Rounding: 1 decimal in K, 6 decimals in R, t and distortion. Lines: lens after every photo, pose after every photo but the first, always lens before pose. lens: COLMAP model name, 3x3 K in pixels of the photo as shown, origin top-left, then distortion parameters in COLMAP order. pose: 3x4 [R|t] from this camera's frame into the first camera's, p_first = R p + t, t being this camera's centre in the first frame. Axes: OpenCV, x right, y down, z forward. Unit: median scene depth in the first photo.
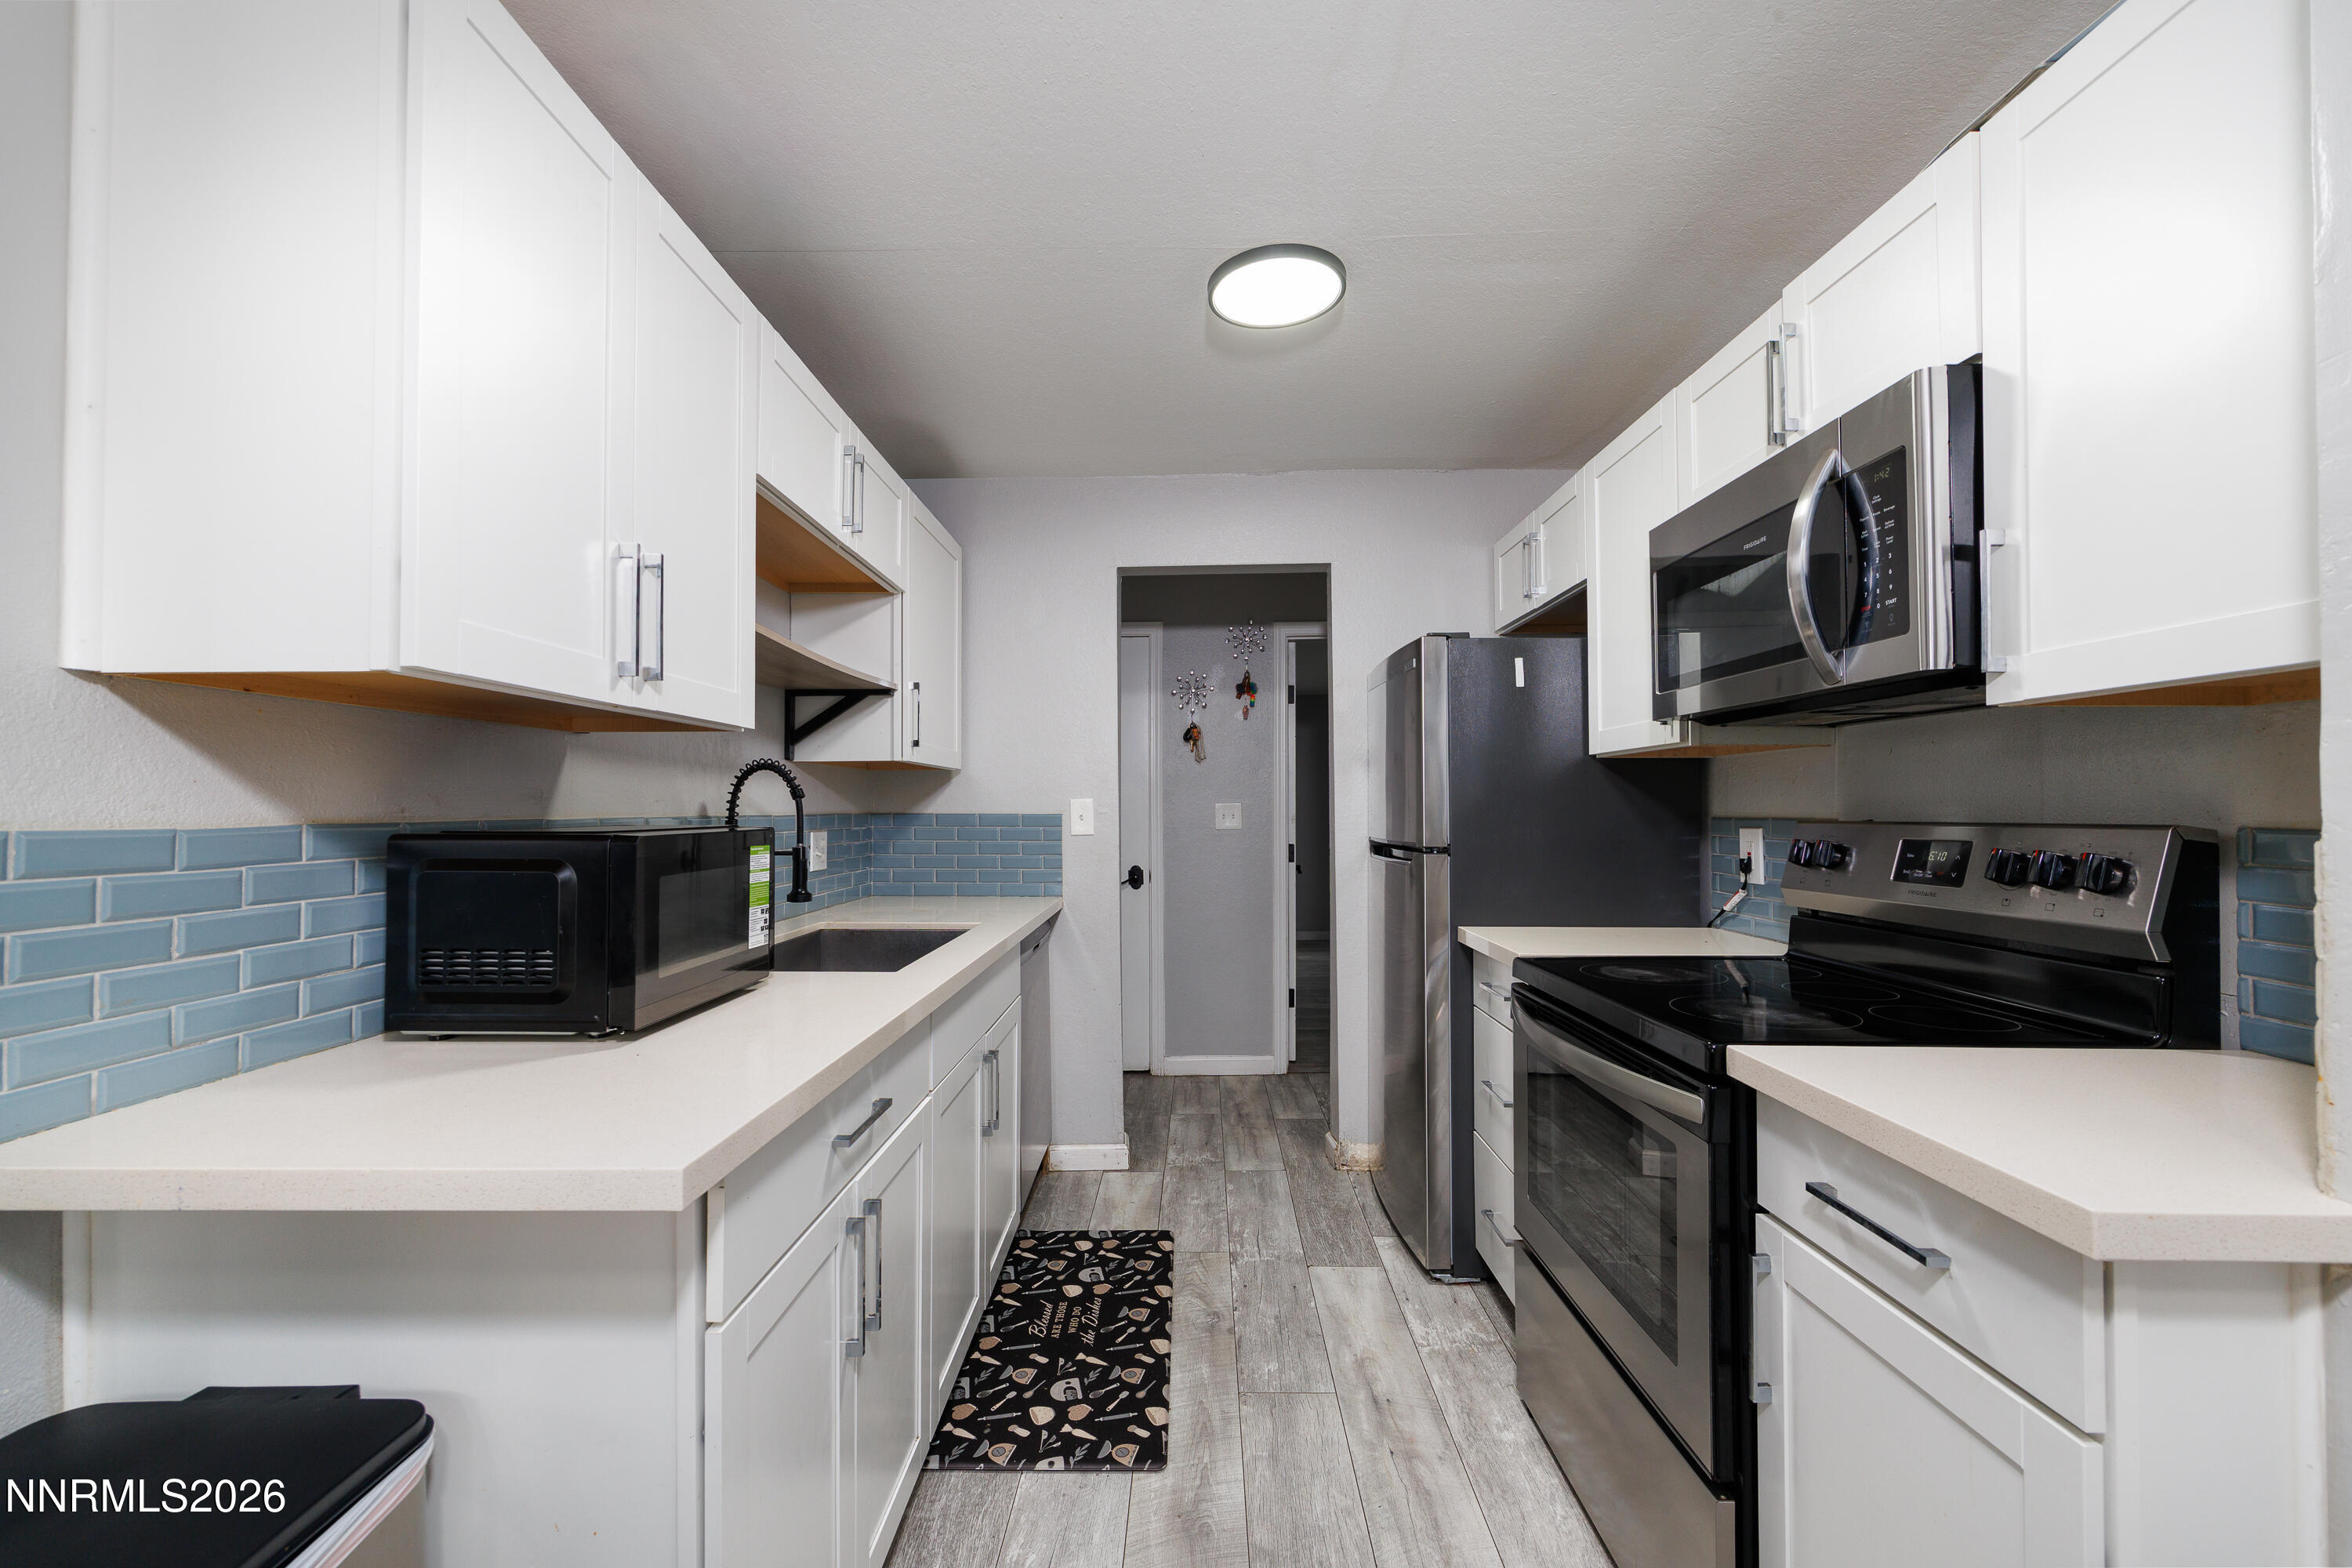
lens RADIAL K [[959.2, 0, 1139.9], [0, 959.2, 791.4], [0, 0, 1]] dist [0.002301, 0.000259]
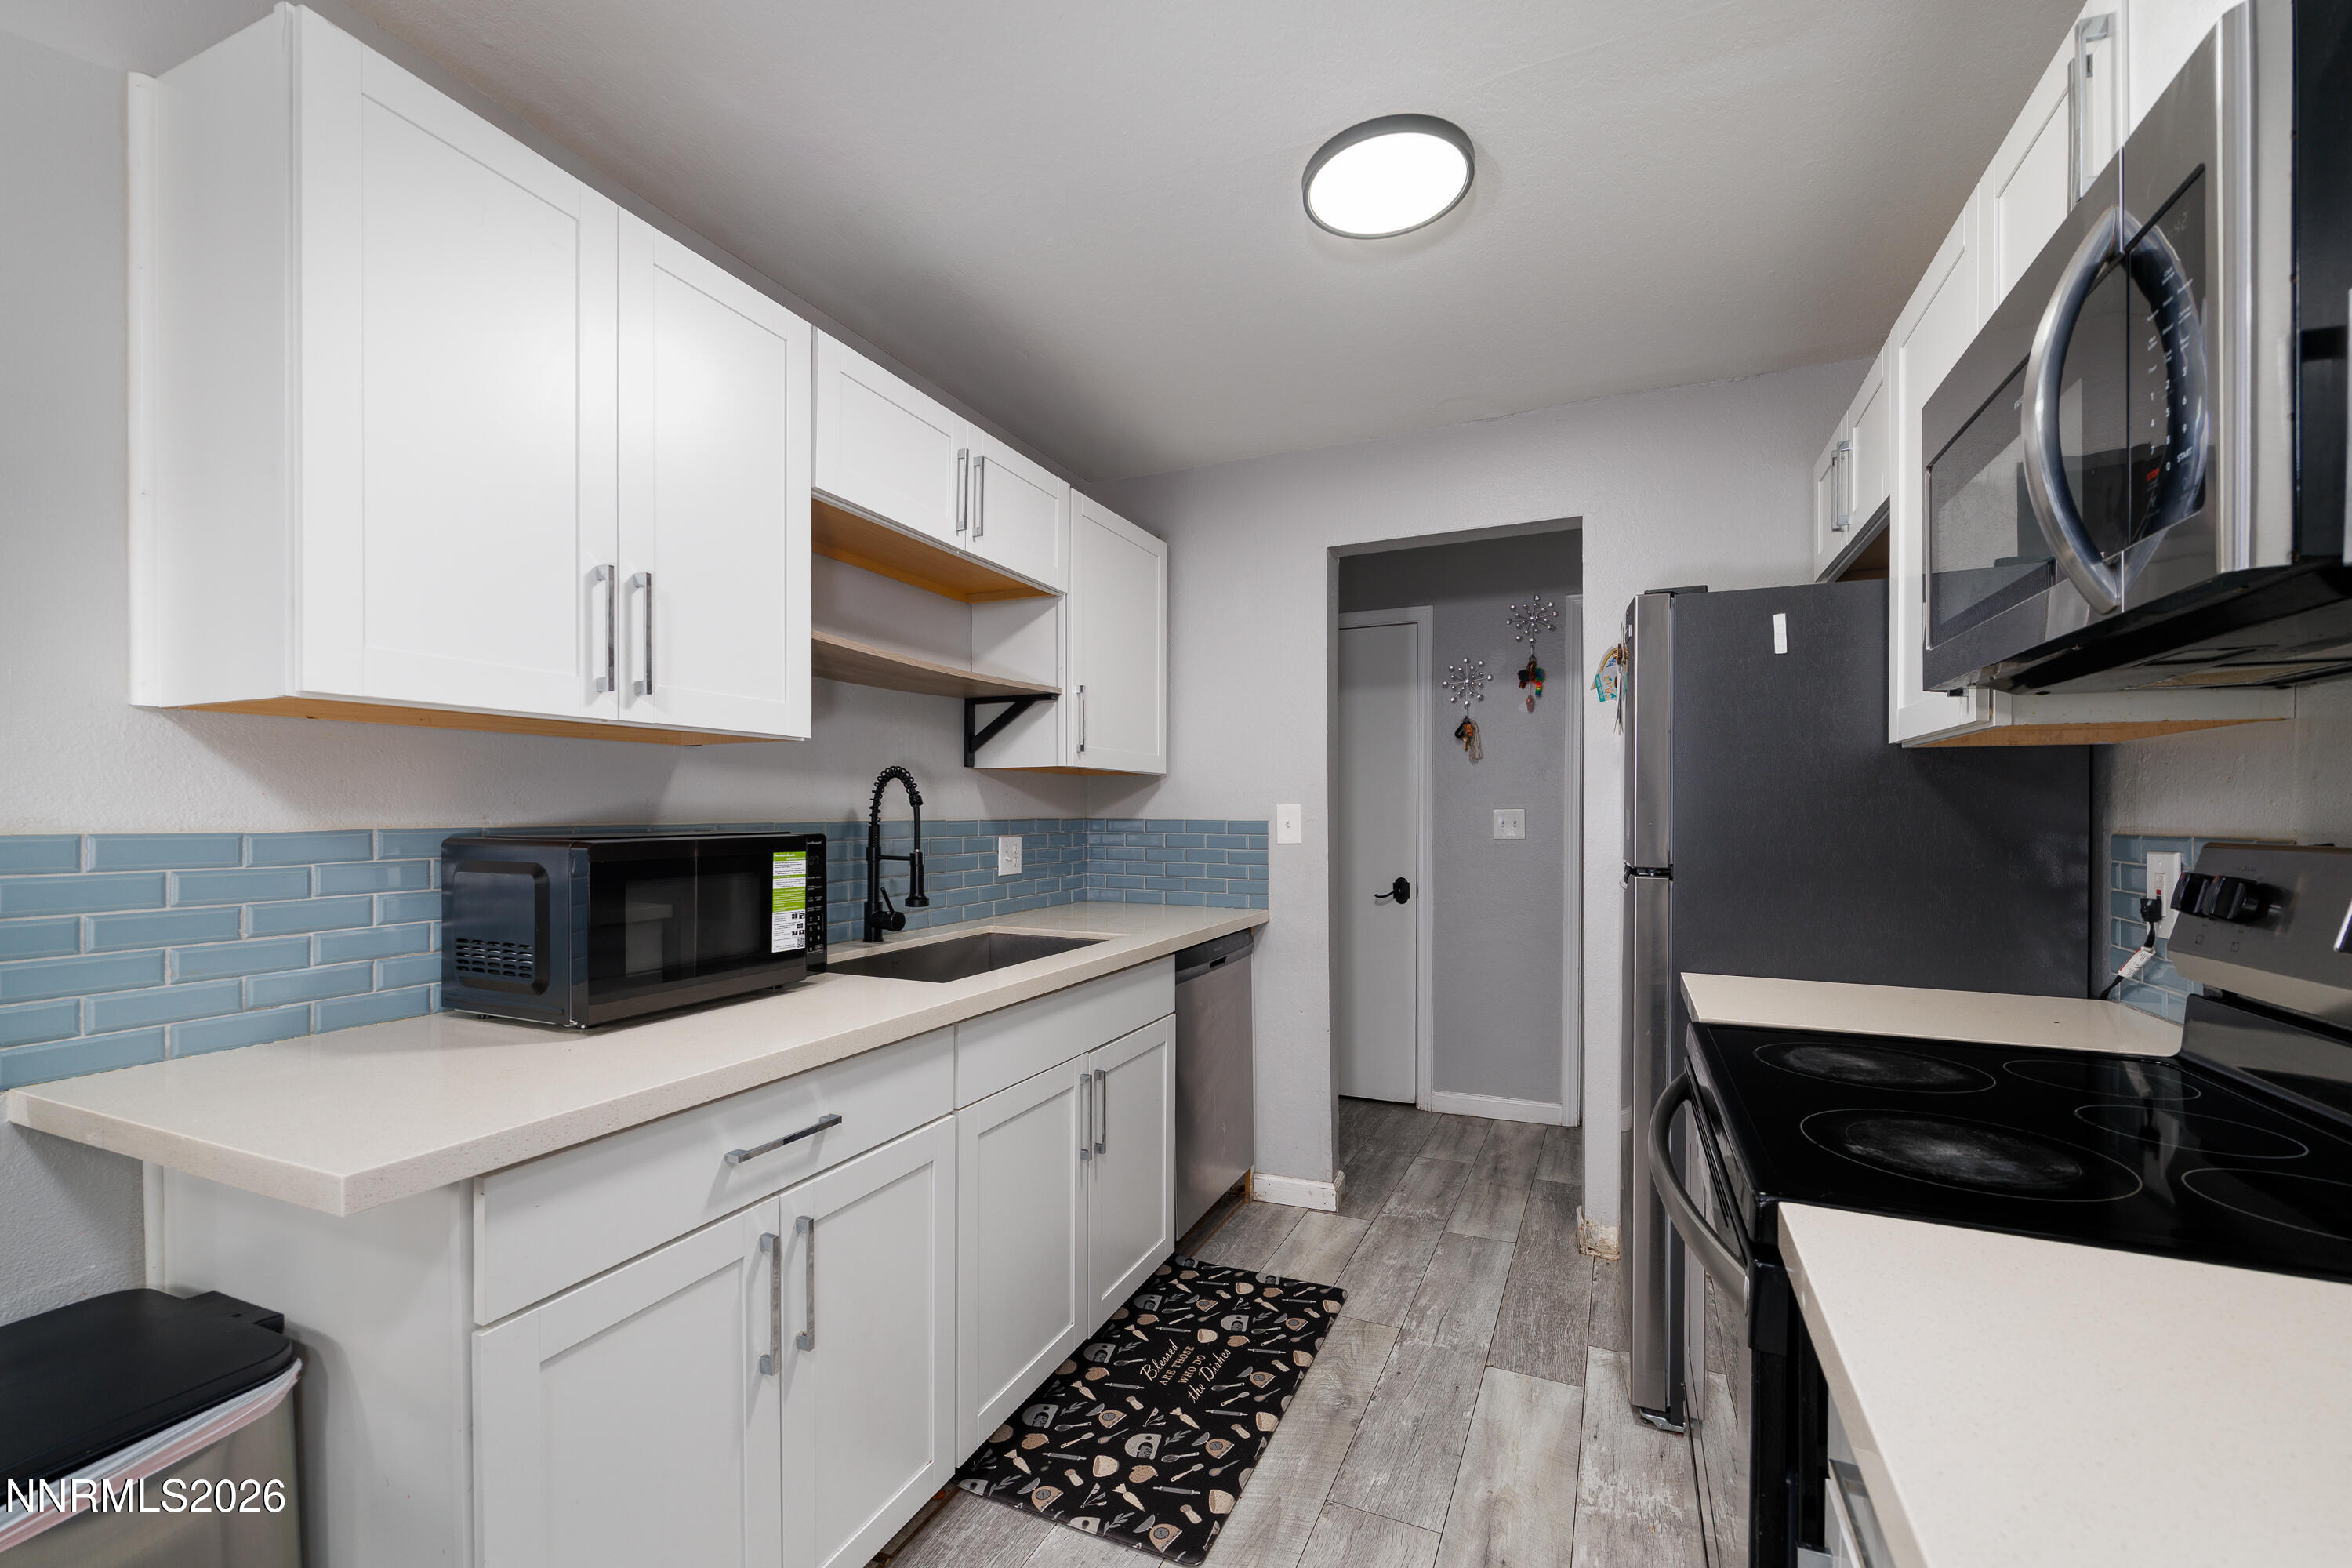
lens RADIAL K [[959.2, 0, 1181.8], [0, 959.2, 818.9], [0, 0, 1]] dist [0.002301, 0.000259]
pose [[0.924782, 0.006637, -0.380439, 0.267008], [0.003011, 0.999689, 0.024760, -0.002010], [0.380485, -0.024043, 0.924475, 0.152120]]
